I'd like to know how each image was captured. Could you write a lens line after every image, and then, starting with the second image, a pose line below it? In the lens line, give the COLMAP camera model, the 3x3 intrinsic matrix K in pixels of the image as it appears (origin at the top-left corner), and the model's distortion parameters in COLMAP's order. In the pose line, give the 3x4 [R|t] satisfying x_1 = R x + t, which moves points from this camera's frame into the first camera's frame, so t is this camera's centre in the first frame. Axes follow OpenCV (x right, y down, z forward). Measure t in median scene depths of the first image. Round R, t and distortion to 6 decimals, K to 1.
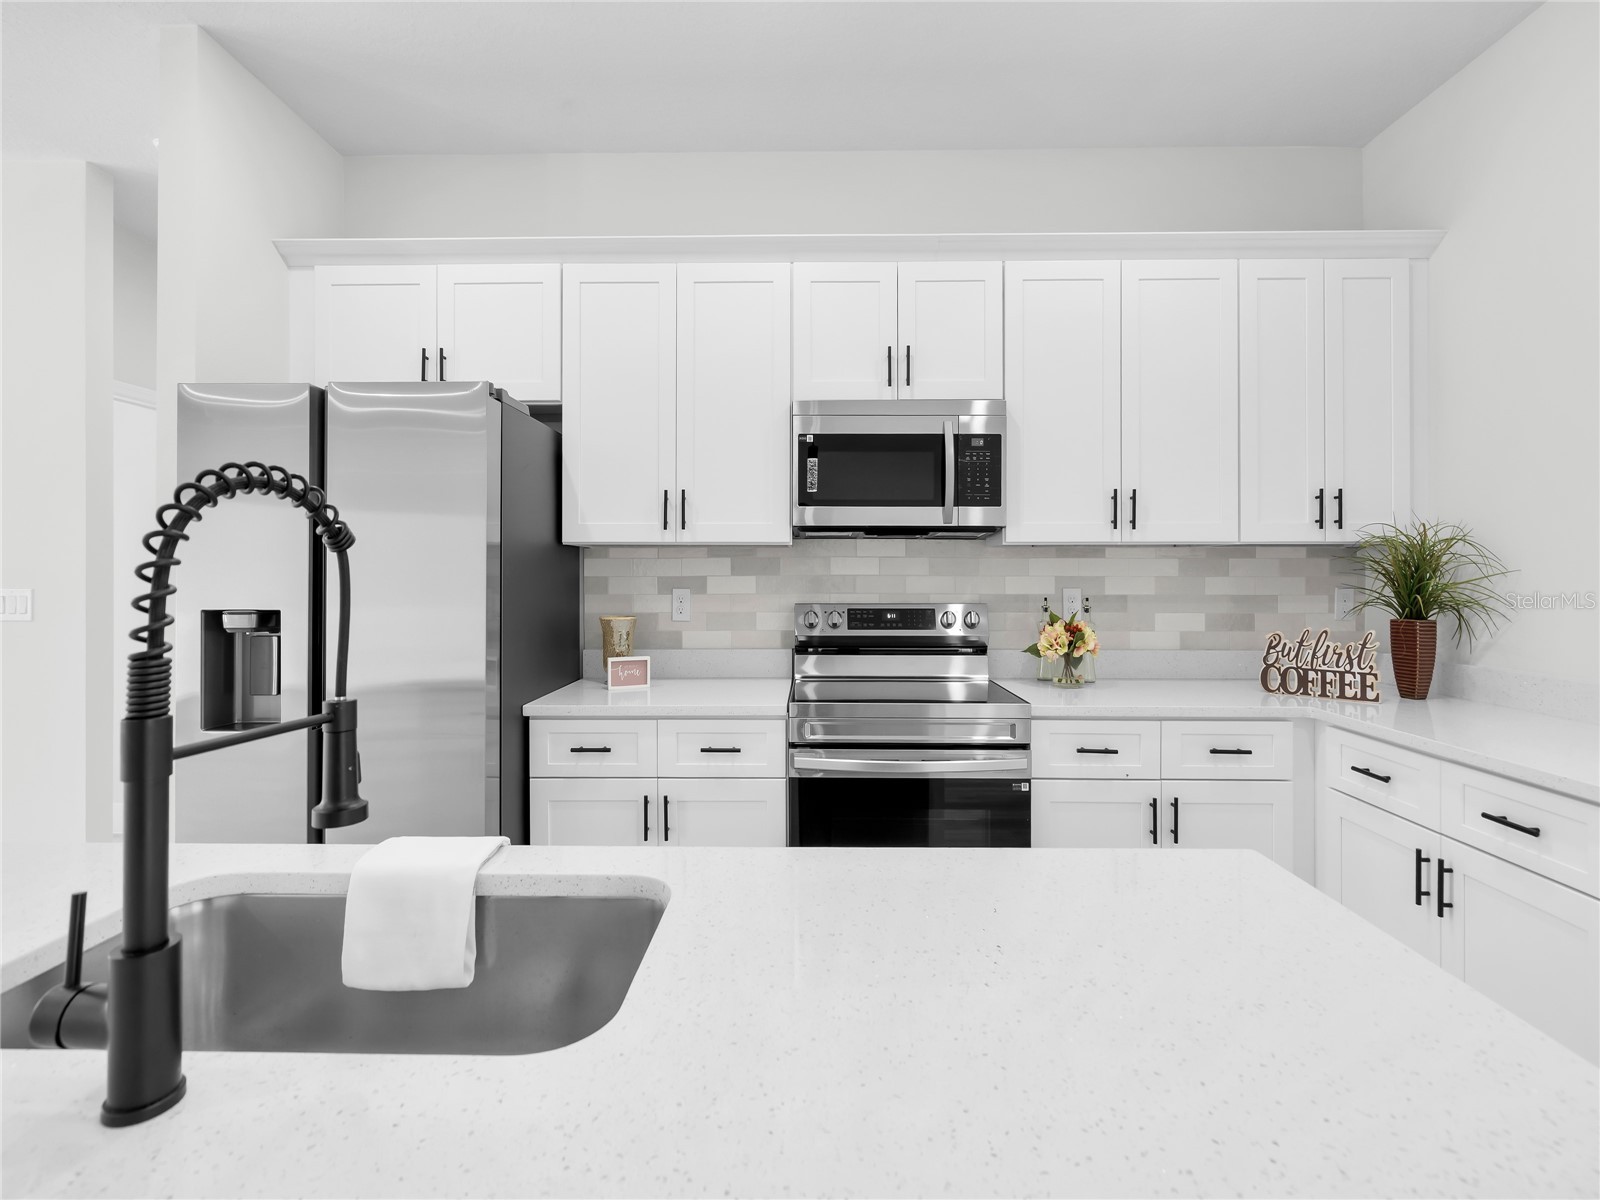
lens RADIAL K [[732.3, 0, 799.5], [0, 732.3, 569.9], [0, 0, 1]] dist [-0.002313, 0.000337]
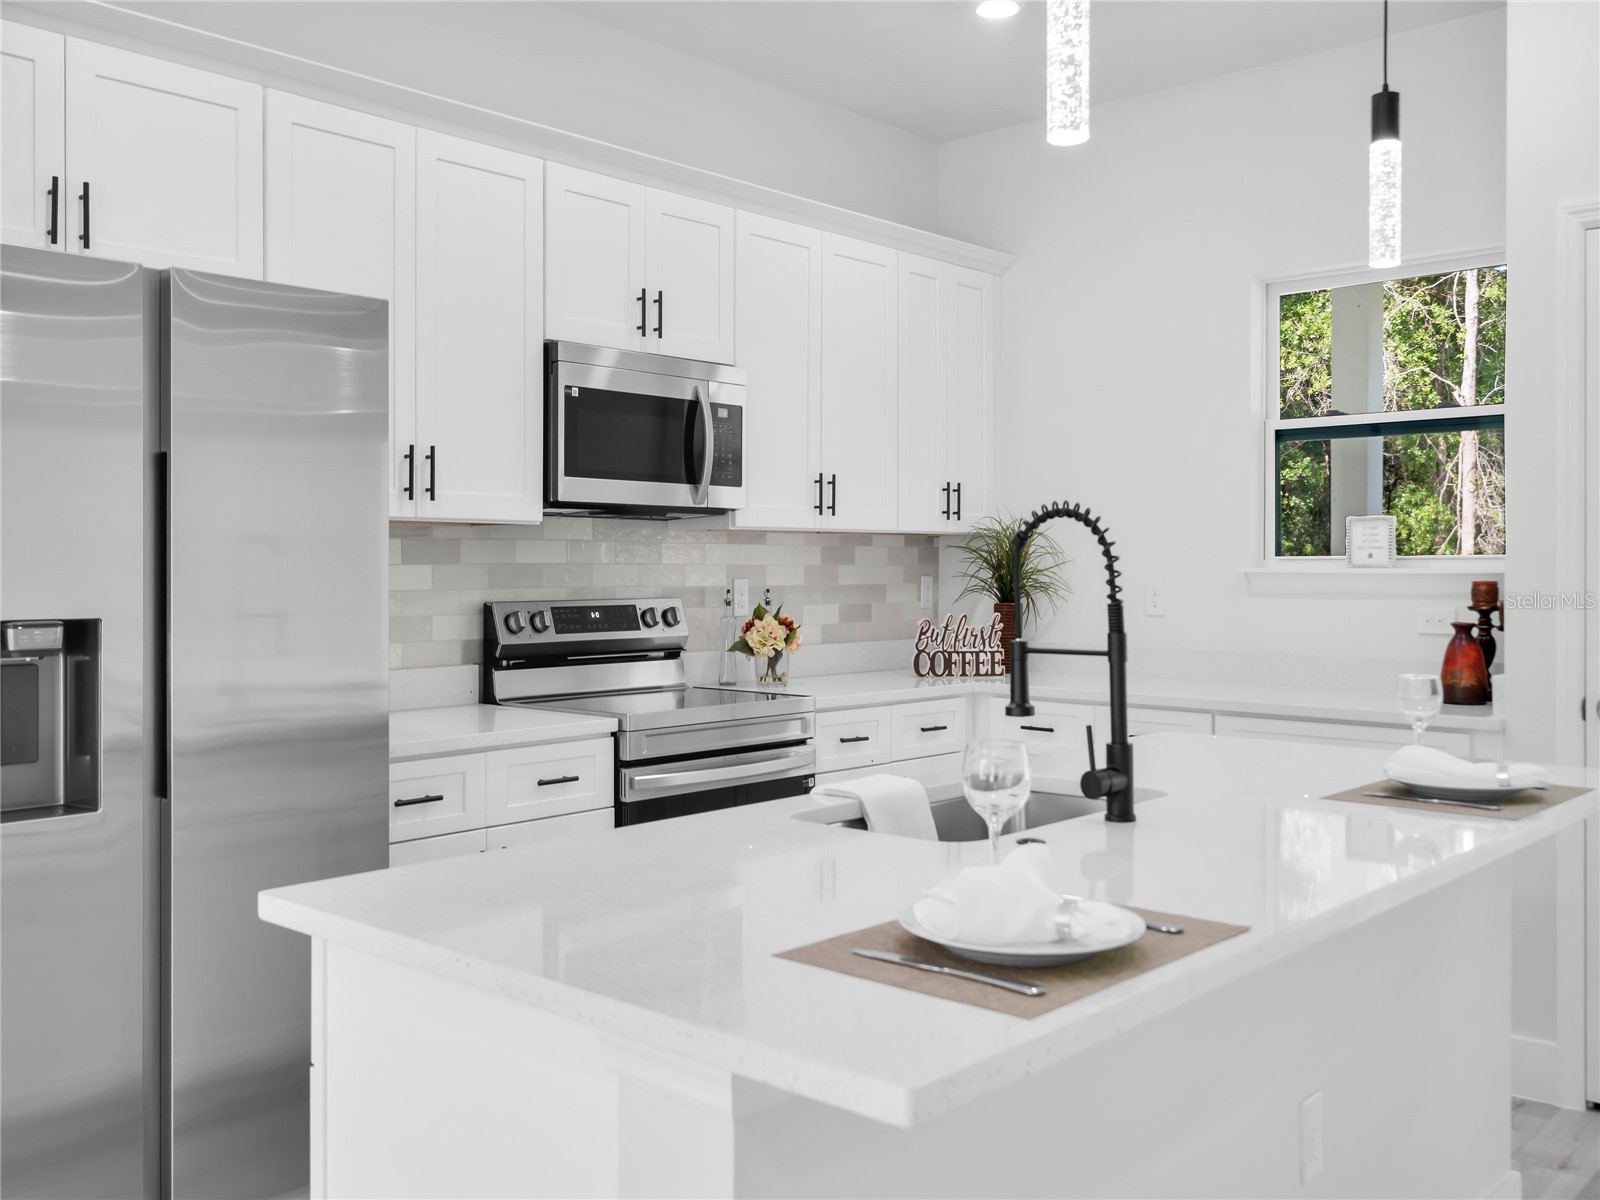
lens RADIAL K [[1477.0, 0, 797.3], [0, 1477.0, 550.9], [0, 0, 1]] dist [0.067589, 0.000939]
pose [[0.656166, 0.007187, 0.754582, -1.028300], [-0.005777, 0.999973, -0.004501, -0.000720], [-0.754594, -0.001406, 0.656190, -0.235132]]
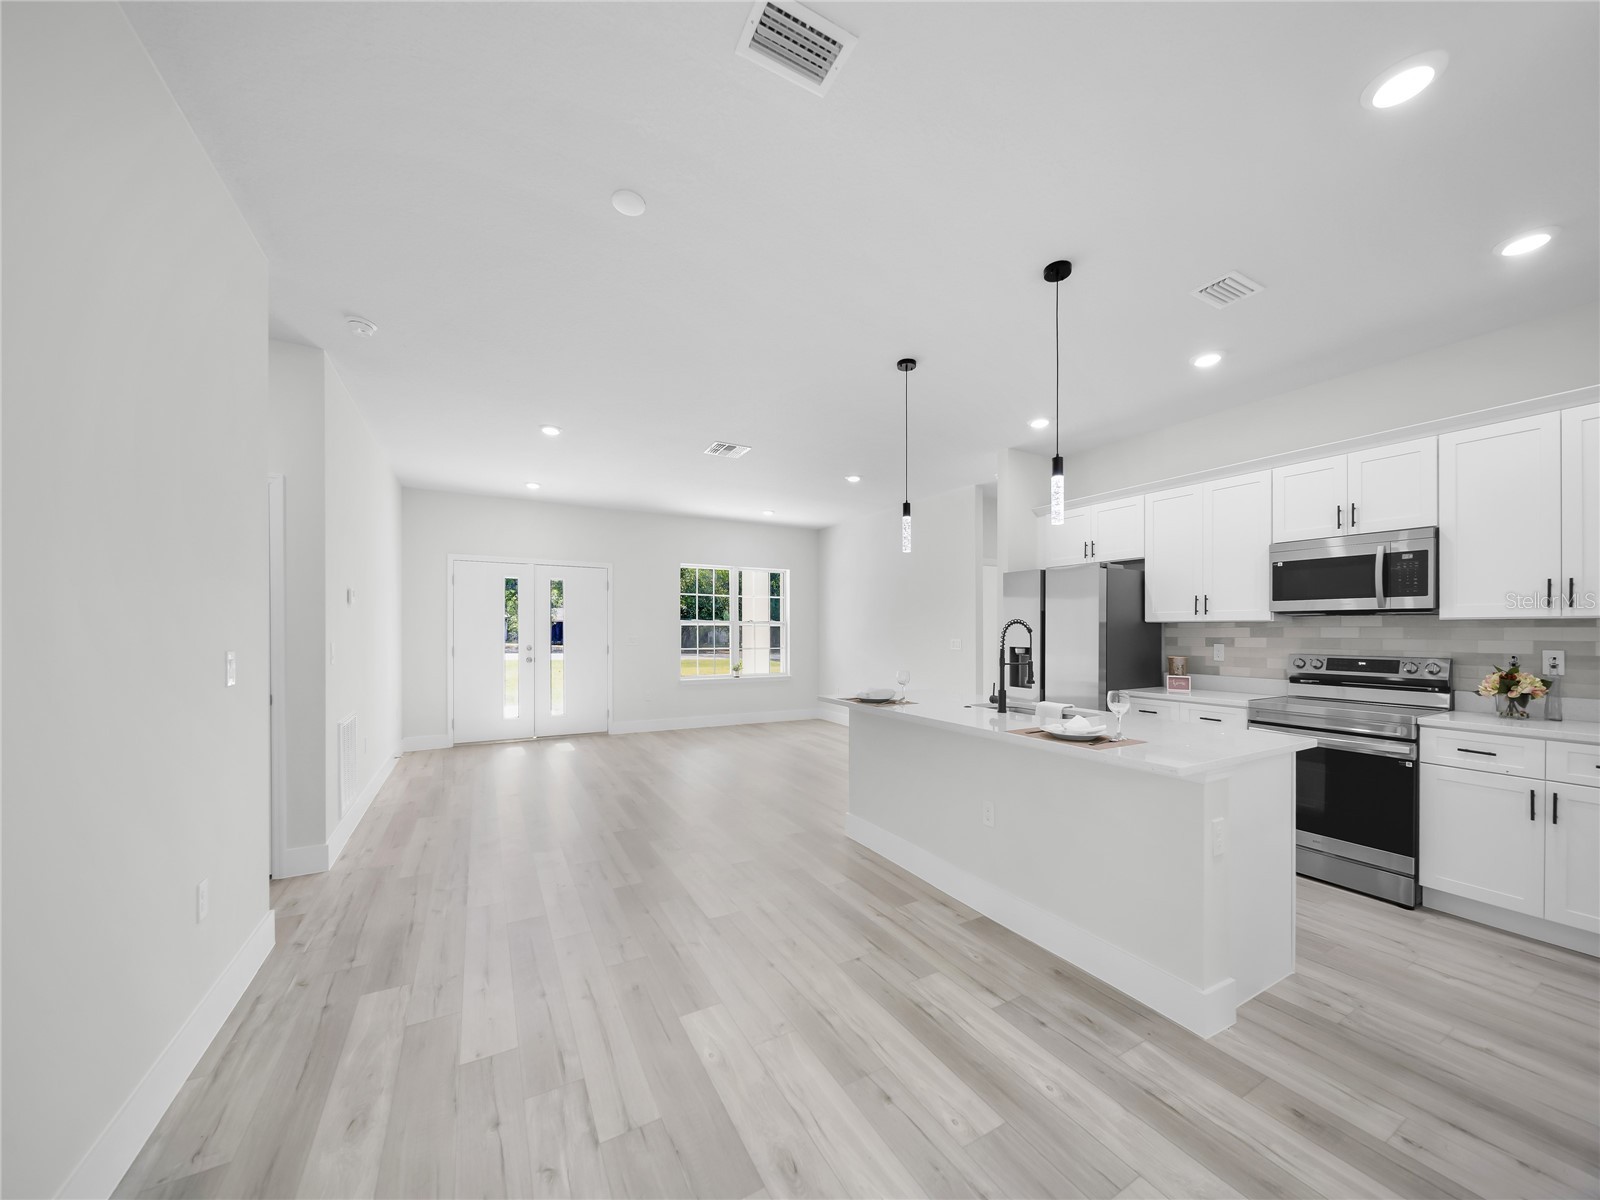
lens RADIAL K [[572.4, 0, 796.8], [0, 572.4, 633.0], [0, 0, 1]] dist [-0.001855, -0.000209]
pose [[0.498824, 0.006116, -0.866682, 0.648812], [0.002264, 0.999962, 0.008359, -0.019453], [0.866700, -0.006132, 0.498792, -0.770811]]
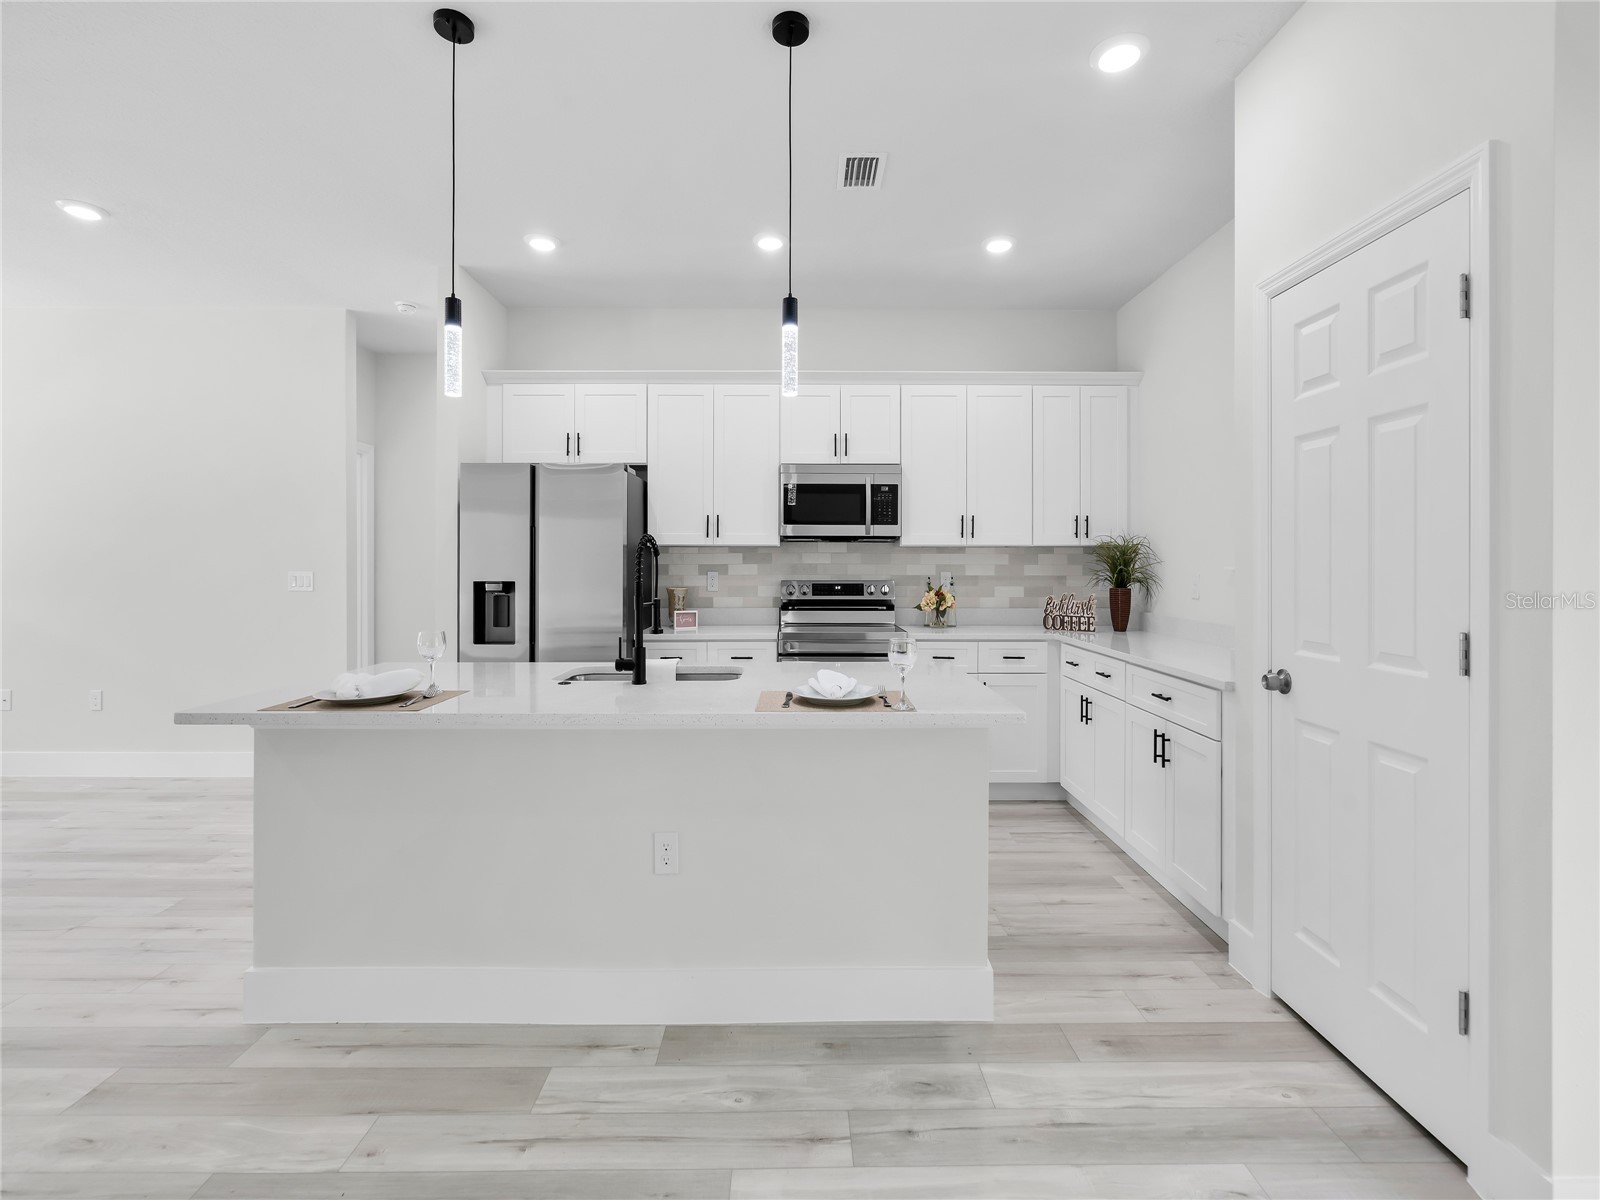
lens RADIAL K [[732.3, 0, 799.5], [0, 732.3, 569.9], [0, 0, 1]] dist [-0.002313, 0.000337]
pose [[0.999666, 0.000846, 0.025842, -0.008249], [-0.001248, 0.999879, 0.015527, -0.005153], [-0.025826, -0.015554, 0.999545, -0.753942]]
